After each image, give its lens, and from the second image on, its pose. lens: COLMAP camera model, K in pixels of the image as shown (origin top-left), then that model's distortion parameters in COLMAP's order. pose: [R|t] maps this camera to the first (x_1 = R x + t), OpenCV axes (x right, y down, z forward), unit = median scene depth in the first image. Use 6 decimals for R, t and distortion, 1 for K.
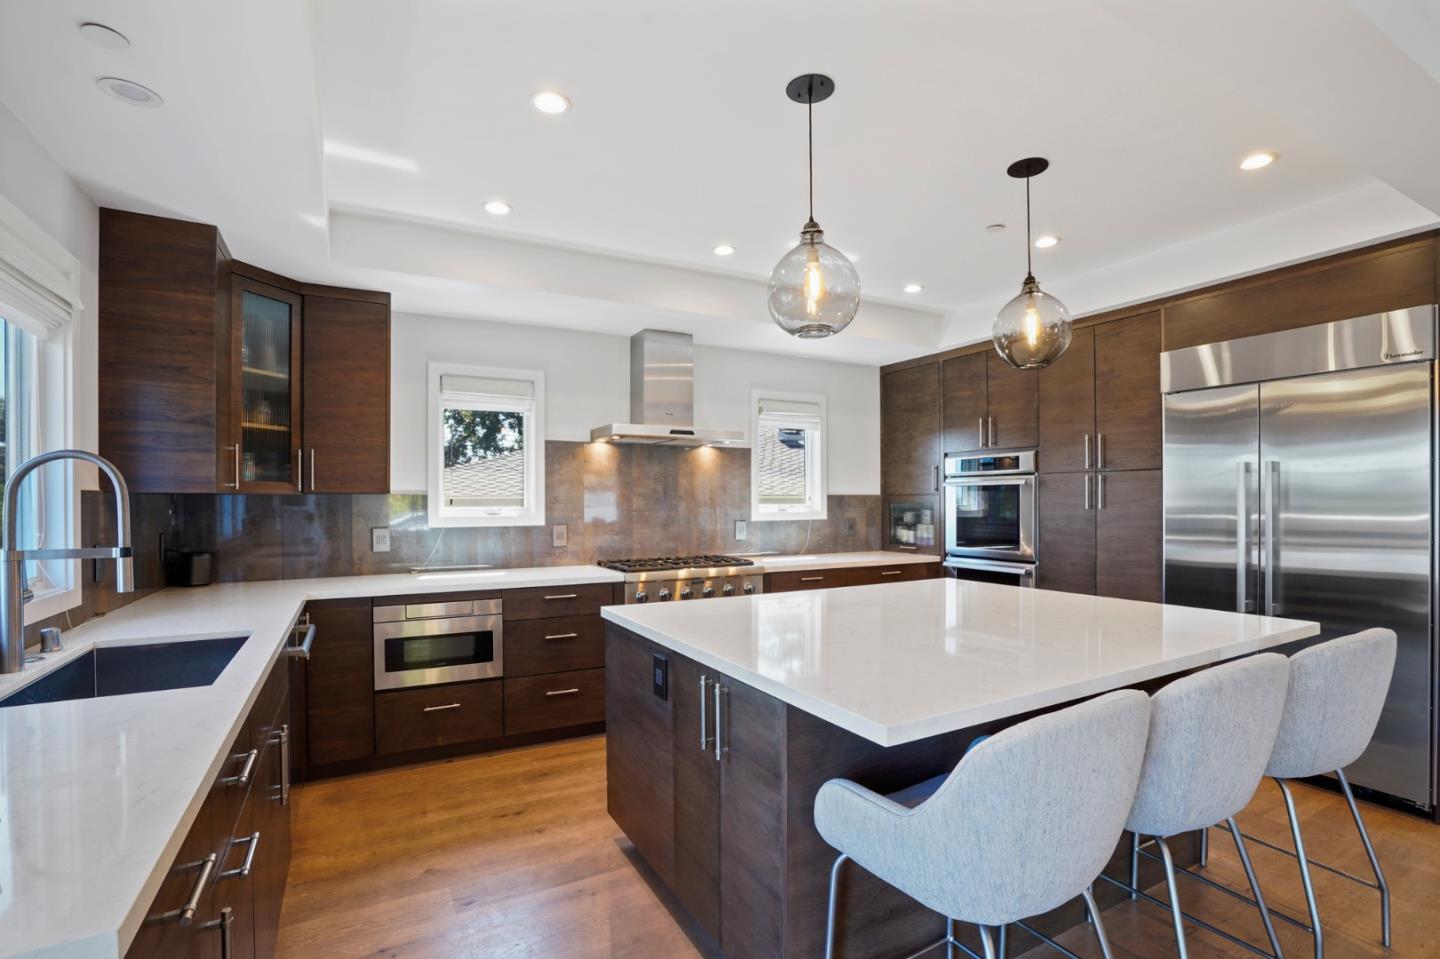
lens RADIAL K [[658.7, 0, 720.0], [0, 658.7, 479.5], [0, 0, 1]] dist [-0.027859, 0.000364]
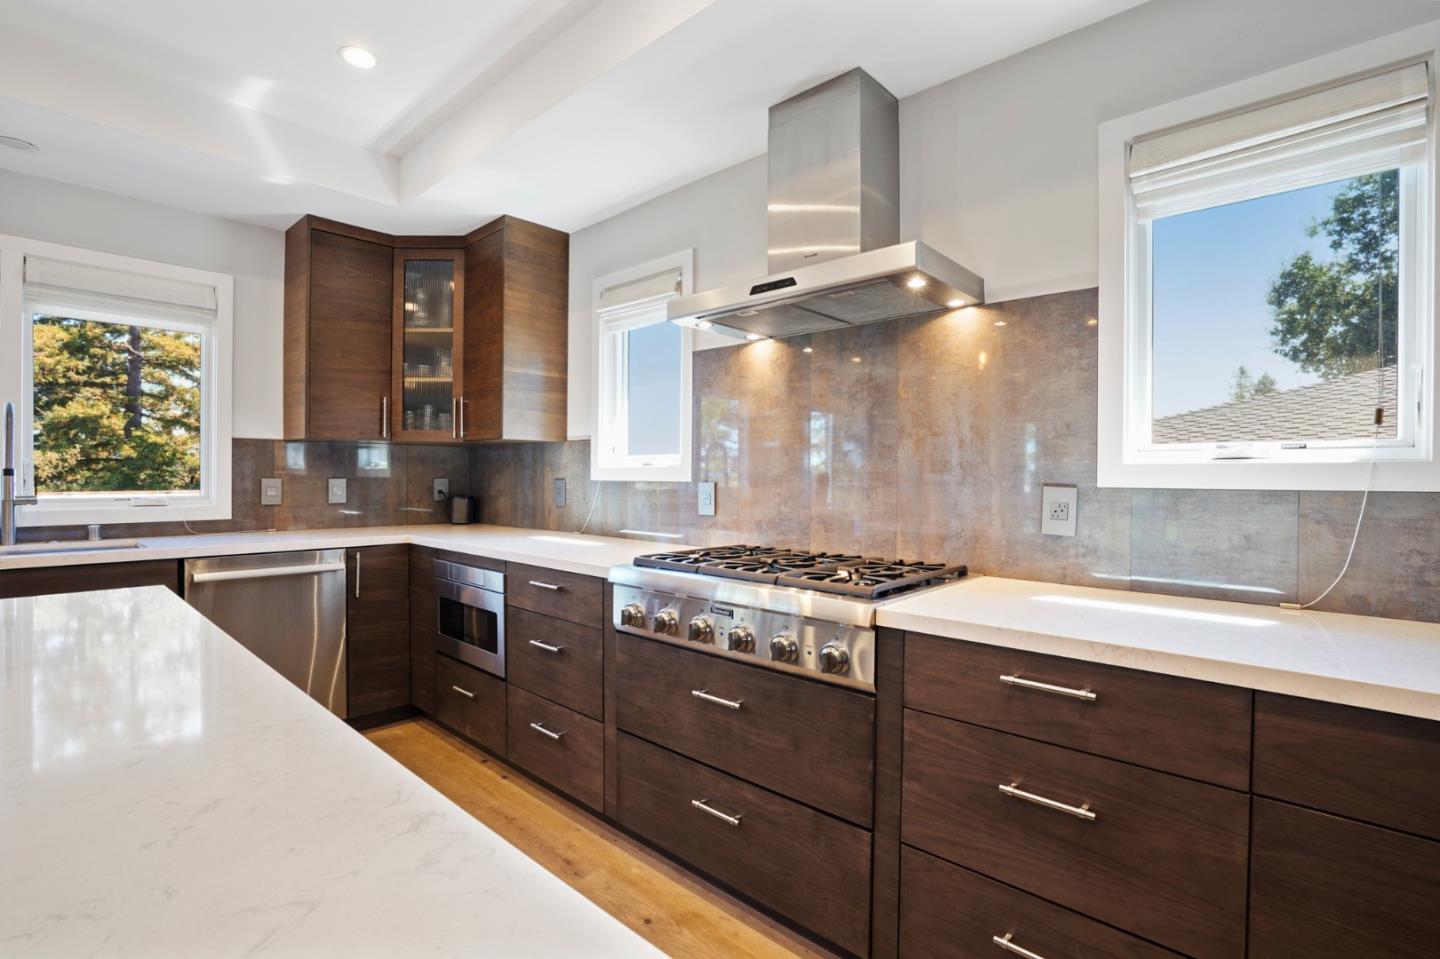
lens RADIAL K [[678.2, 0, 720.0], [0, 678.2, 479.5], [0, 0, 1]] dist [-0.045380, -0.000036]
pose [[0.333415, 0.010673, -0.942720, 0.357210], [0.024793, 0.999491, 0.020084, 0.051207], [0.942454, -0.030069, 0.332980, 0.756505]]
